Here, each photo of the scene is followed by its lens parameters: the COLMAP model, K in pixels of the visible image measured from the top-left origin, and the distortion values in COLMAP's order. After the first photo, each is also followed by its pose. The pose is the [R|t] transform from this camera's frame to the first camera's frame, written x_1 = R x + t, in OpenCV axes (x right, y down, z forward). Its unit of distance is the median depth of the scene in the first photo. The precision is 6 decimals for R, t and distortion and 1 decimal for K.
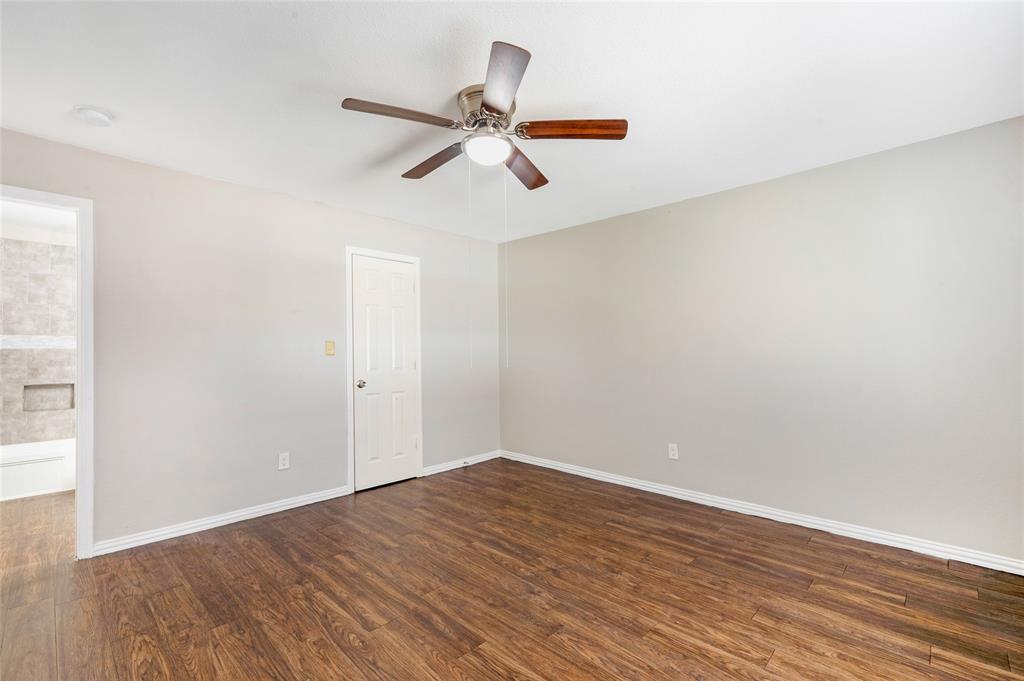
lens RADIAL K [[449.6, 0, 521.5], [0, 449.6, 353.0], [0, 0, 1]] dist [0.001467, 0.000737]
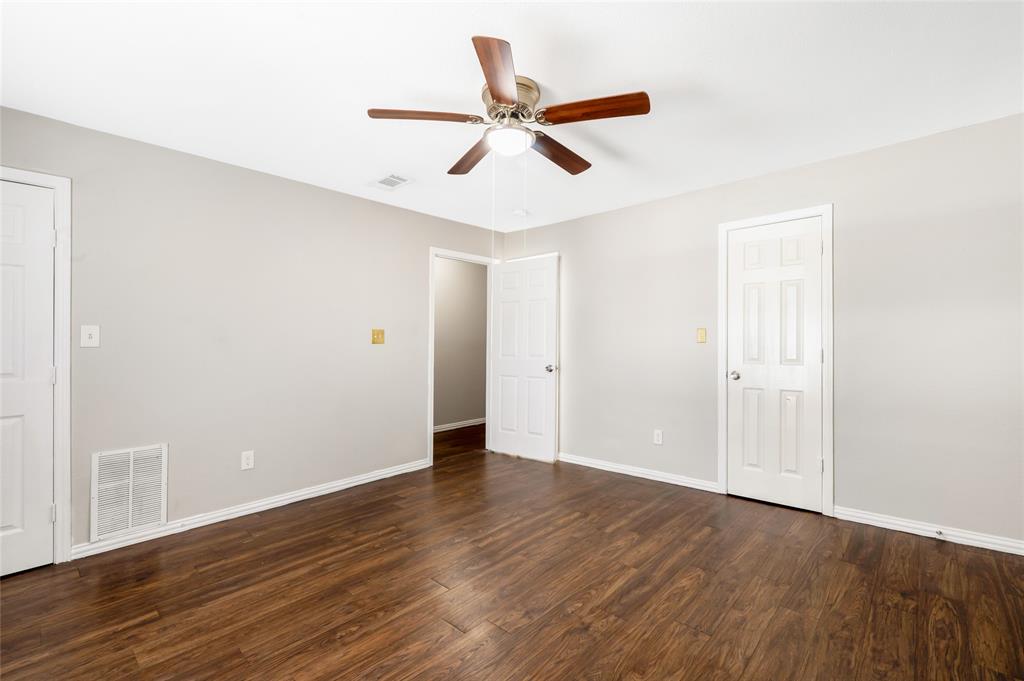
lens RADIAL K [[456.6, 0, 517.8], [0, 456.6, 346.7], [0, 0, 1]] dist [0.000012, 0.000095]
pose [[0.018588, 0.013621, -0.999734, 0.829415], [0.006341, 0.999885, 0.013741, -0.004366], [0.999807, -0.006595, 0.018499, 0.871757]]
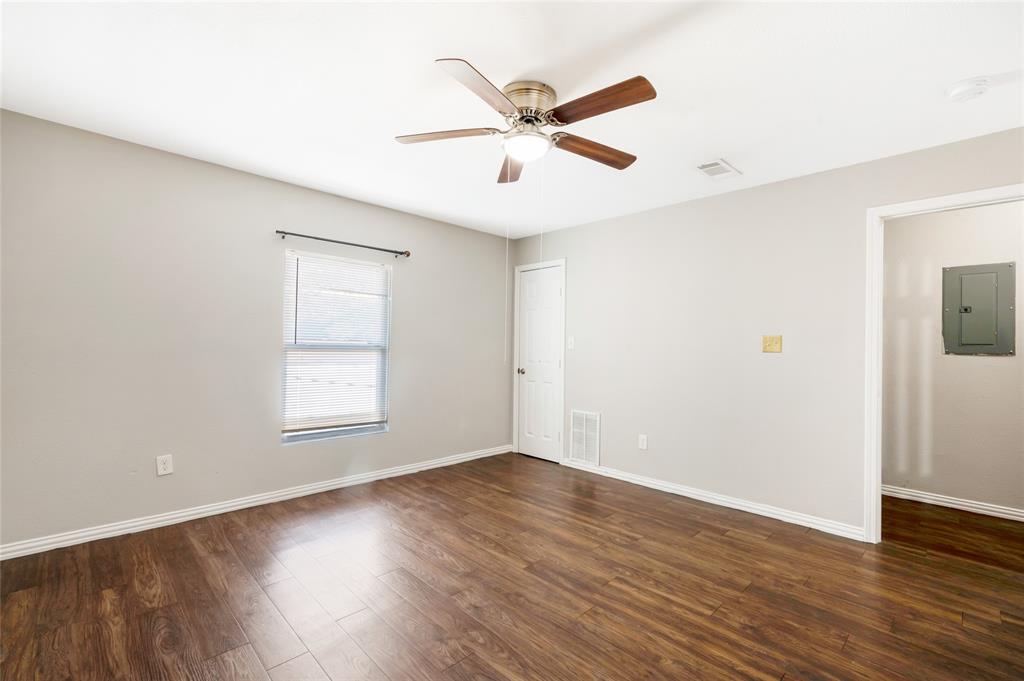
lens RADIAL K [[448.1, 0, 515.2], [0, 448.1, 335.7], [0, 0, 1]] dist [0.000896, 0.000042]
pose [[-0.998951, -0.011674, 0.044289, -0.080966], [-0.012654, 0.999680, -0.021914, -0.006230], [-0.044019, -0.022451, -0.998778, 1.742340]]
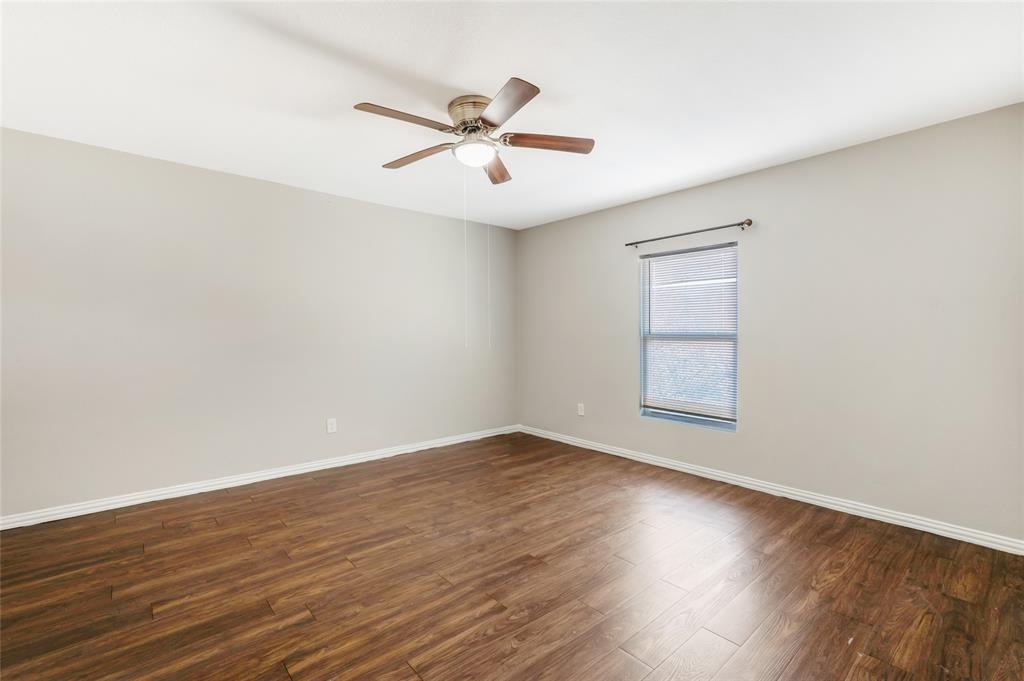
lens RADIAL K [[448.1, 0, 515.2], [0, 448.1, 335.7], [0, 0, 1]] dist [0.000896, 0.000042]
pose [[0.098263, -0.001931, 0.995159, -1.037581], [0.001640, 0.999997, 0.001778, 0.002331], [-0.995159, 0.001457, 0.098266, 0.682925]]
